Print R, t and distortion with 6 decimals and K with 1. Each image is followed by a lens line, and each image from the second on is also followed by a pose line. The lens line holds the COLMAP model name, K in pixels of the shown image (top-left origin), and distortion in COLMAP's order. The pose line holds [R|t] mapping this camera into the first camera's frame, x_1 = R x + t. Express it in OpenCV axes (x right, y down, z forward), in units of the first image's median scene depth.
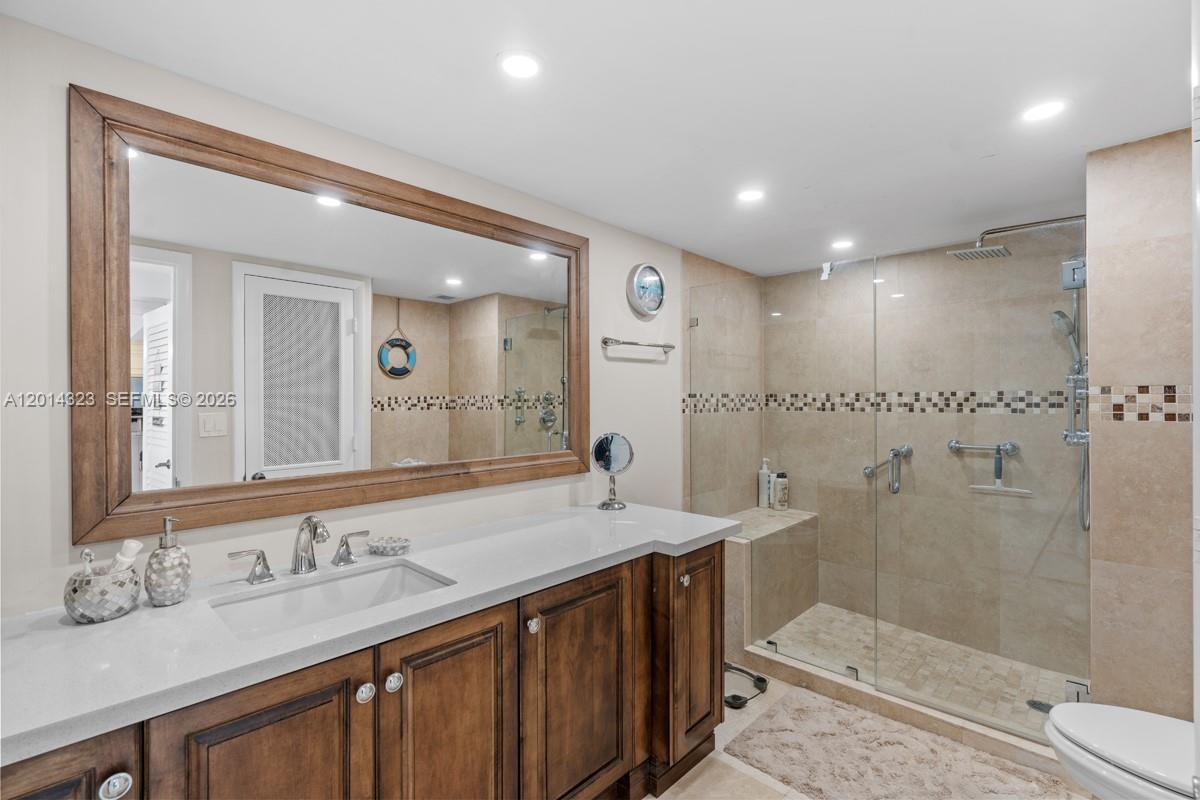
lens RADIAL K [[534.5, 0, 601.1], [0, 534.5, 396.1], [0, 0, 1]] dist [-0.009482, 0.004022]
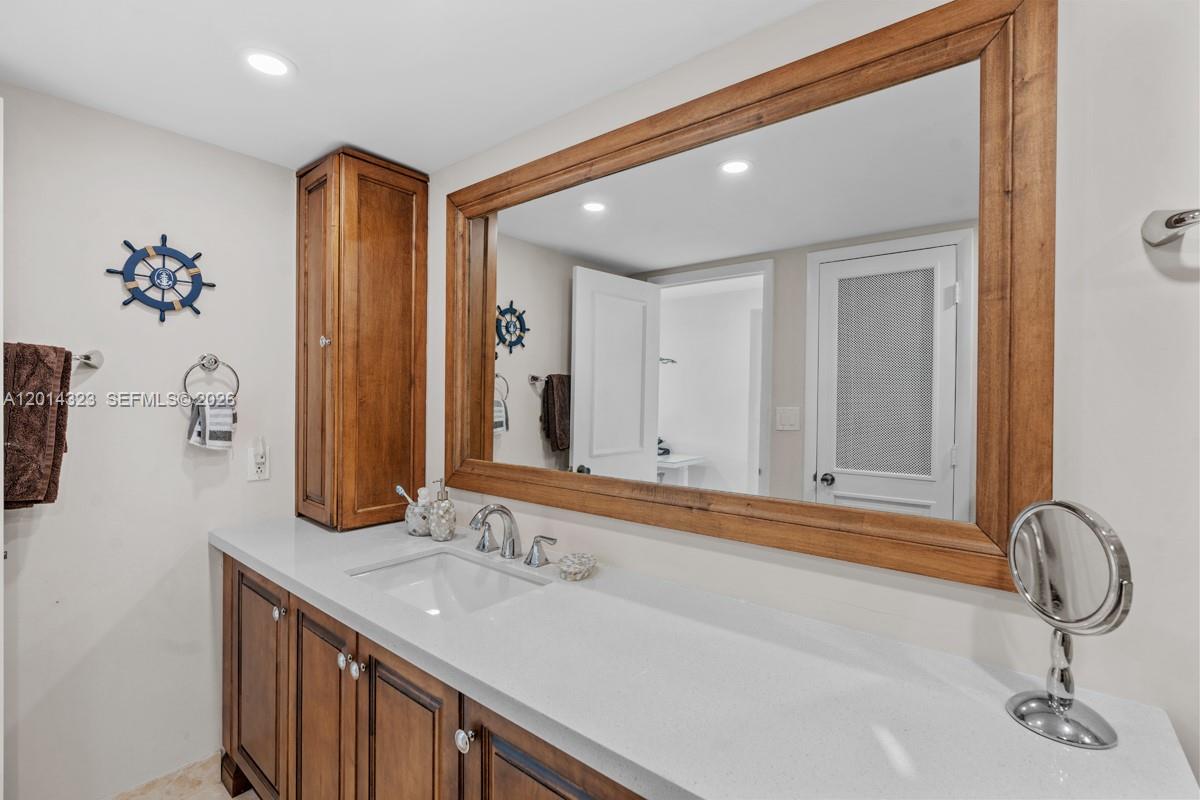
lens RADIAL K [[534.5, 0, 603.5], [0, 534.5, 395.6], [0, 0, 1]] dist [-0.009482, 0.004022]
pose [[0.087716, 0.009894, -0.996096, 0.280945], [0.001251, 0.999949, 0.010042, -0.001889], [0.996145, -0.002127, 0.087699, 0.587806]]
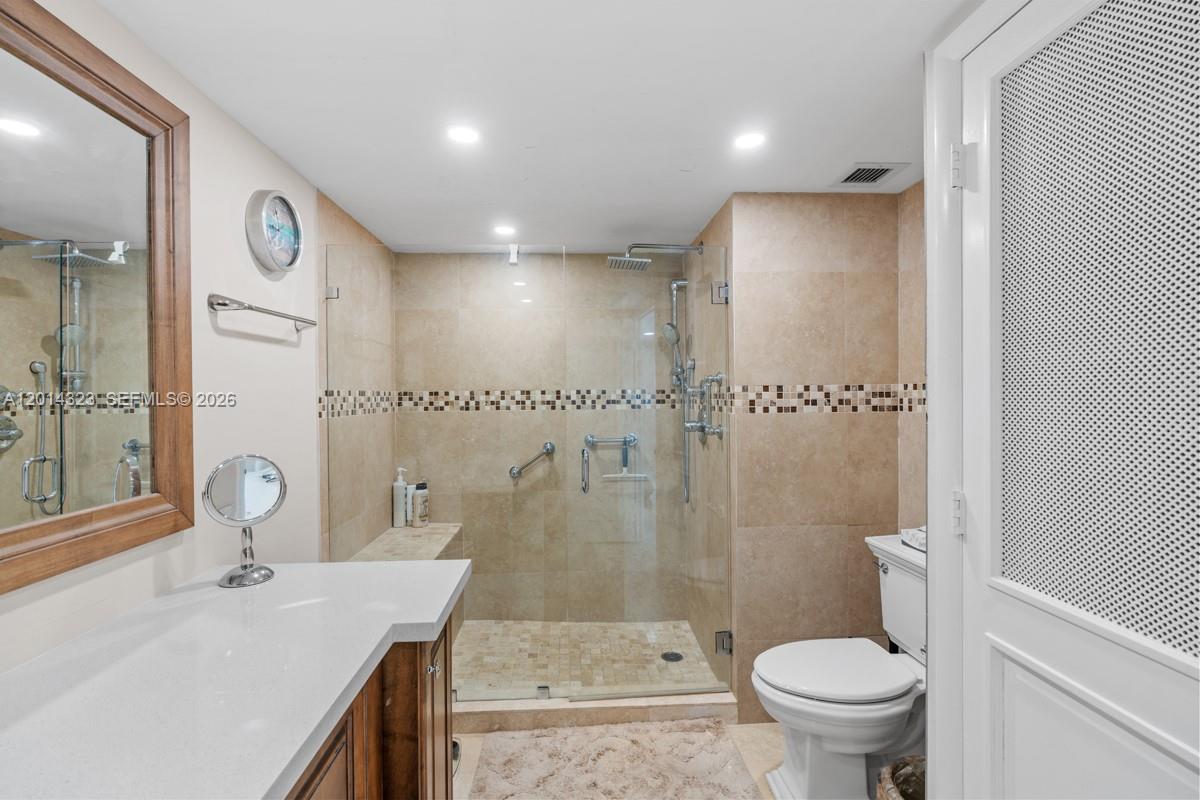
lens RADIAL K [[534.5, 0, 592.0], [0, 534.5, 397.1], [0, 0, 1]] dist [-0.009482, 0.004022]
pose [[0.684943, -0.003673, 0.728587, -0.127142], [0.000587, 0.999990, 0.004490, 0.001512], [-0.728596, -0.002647, 0.684938, 0.266487]]
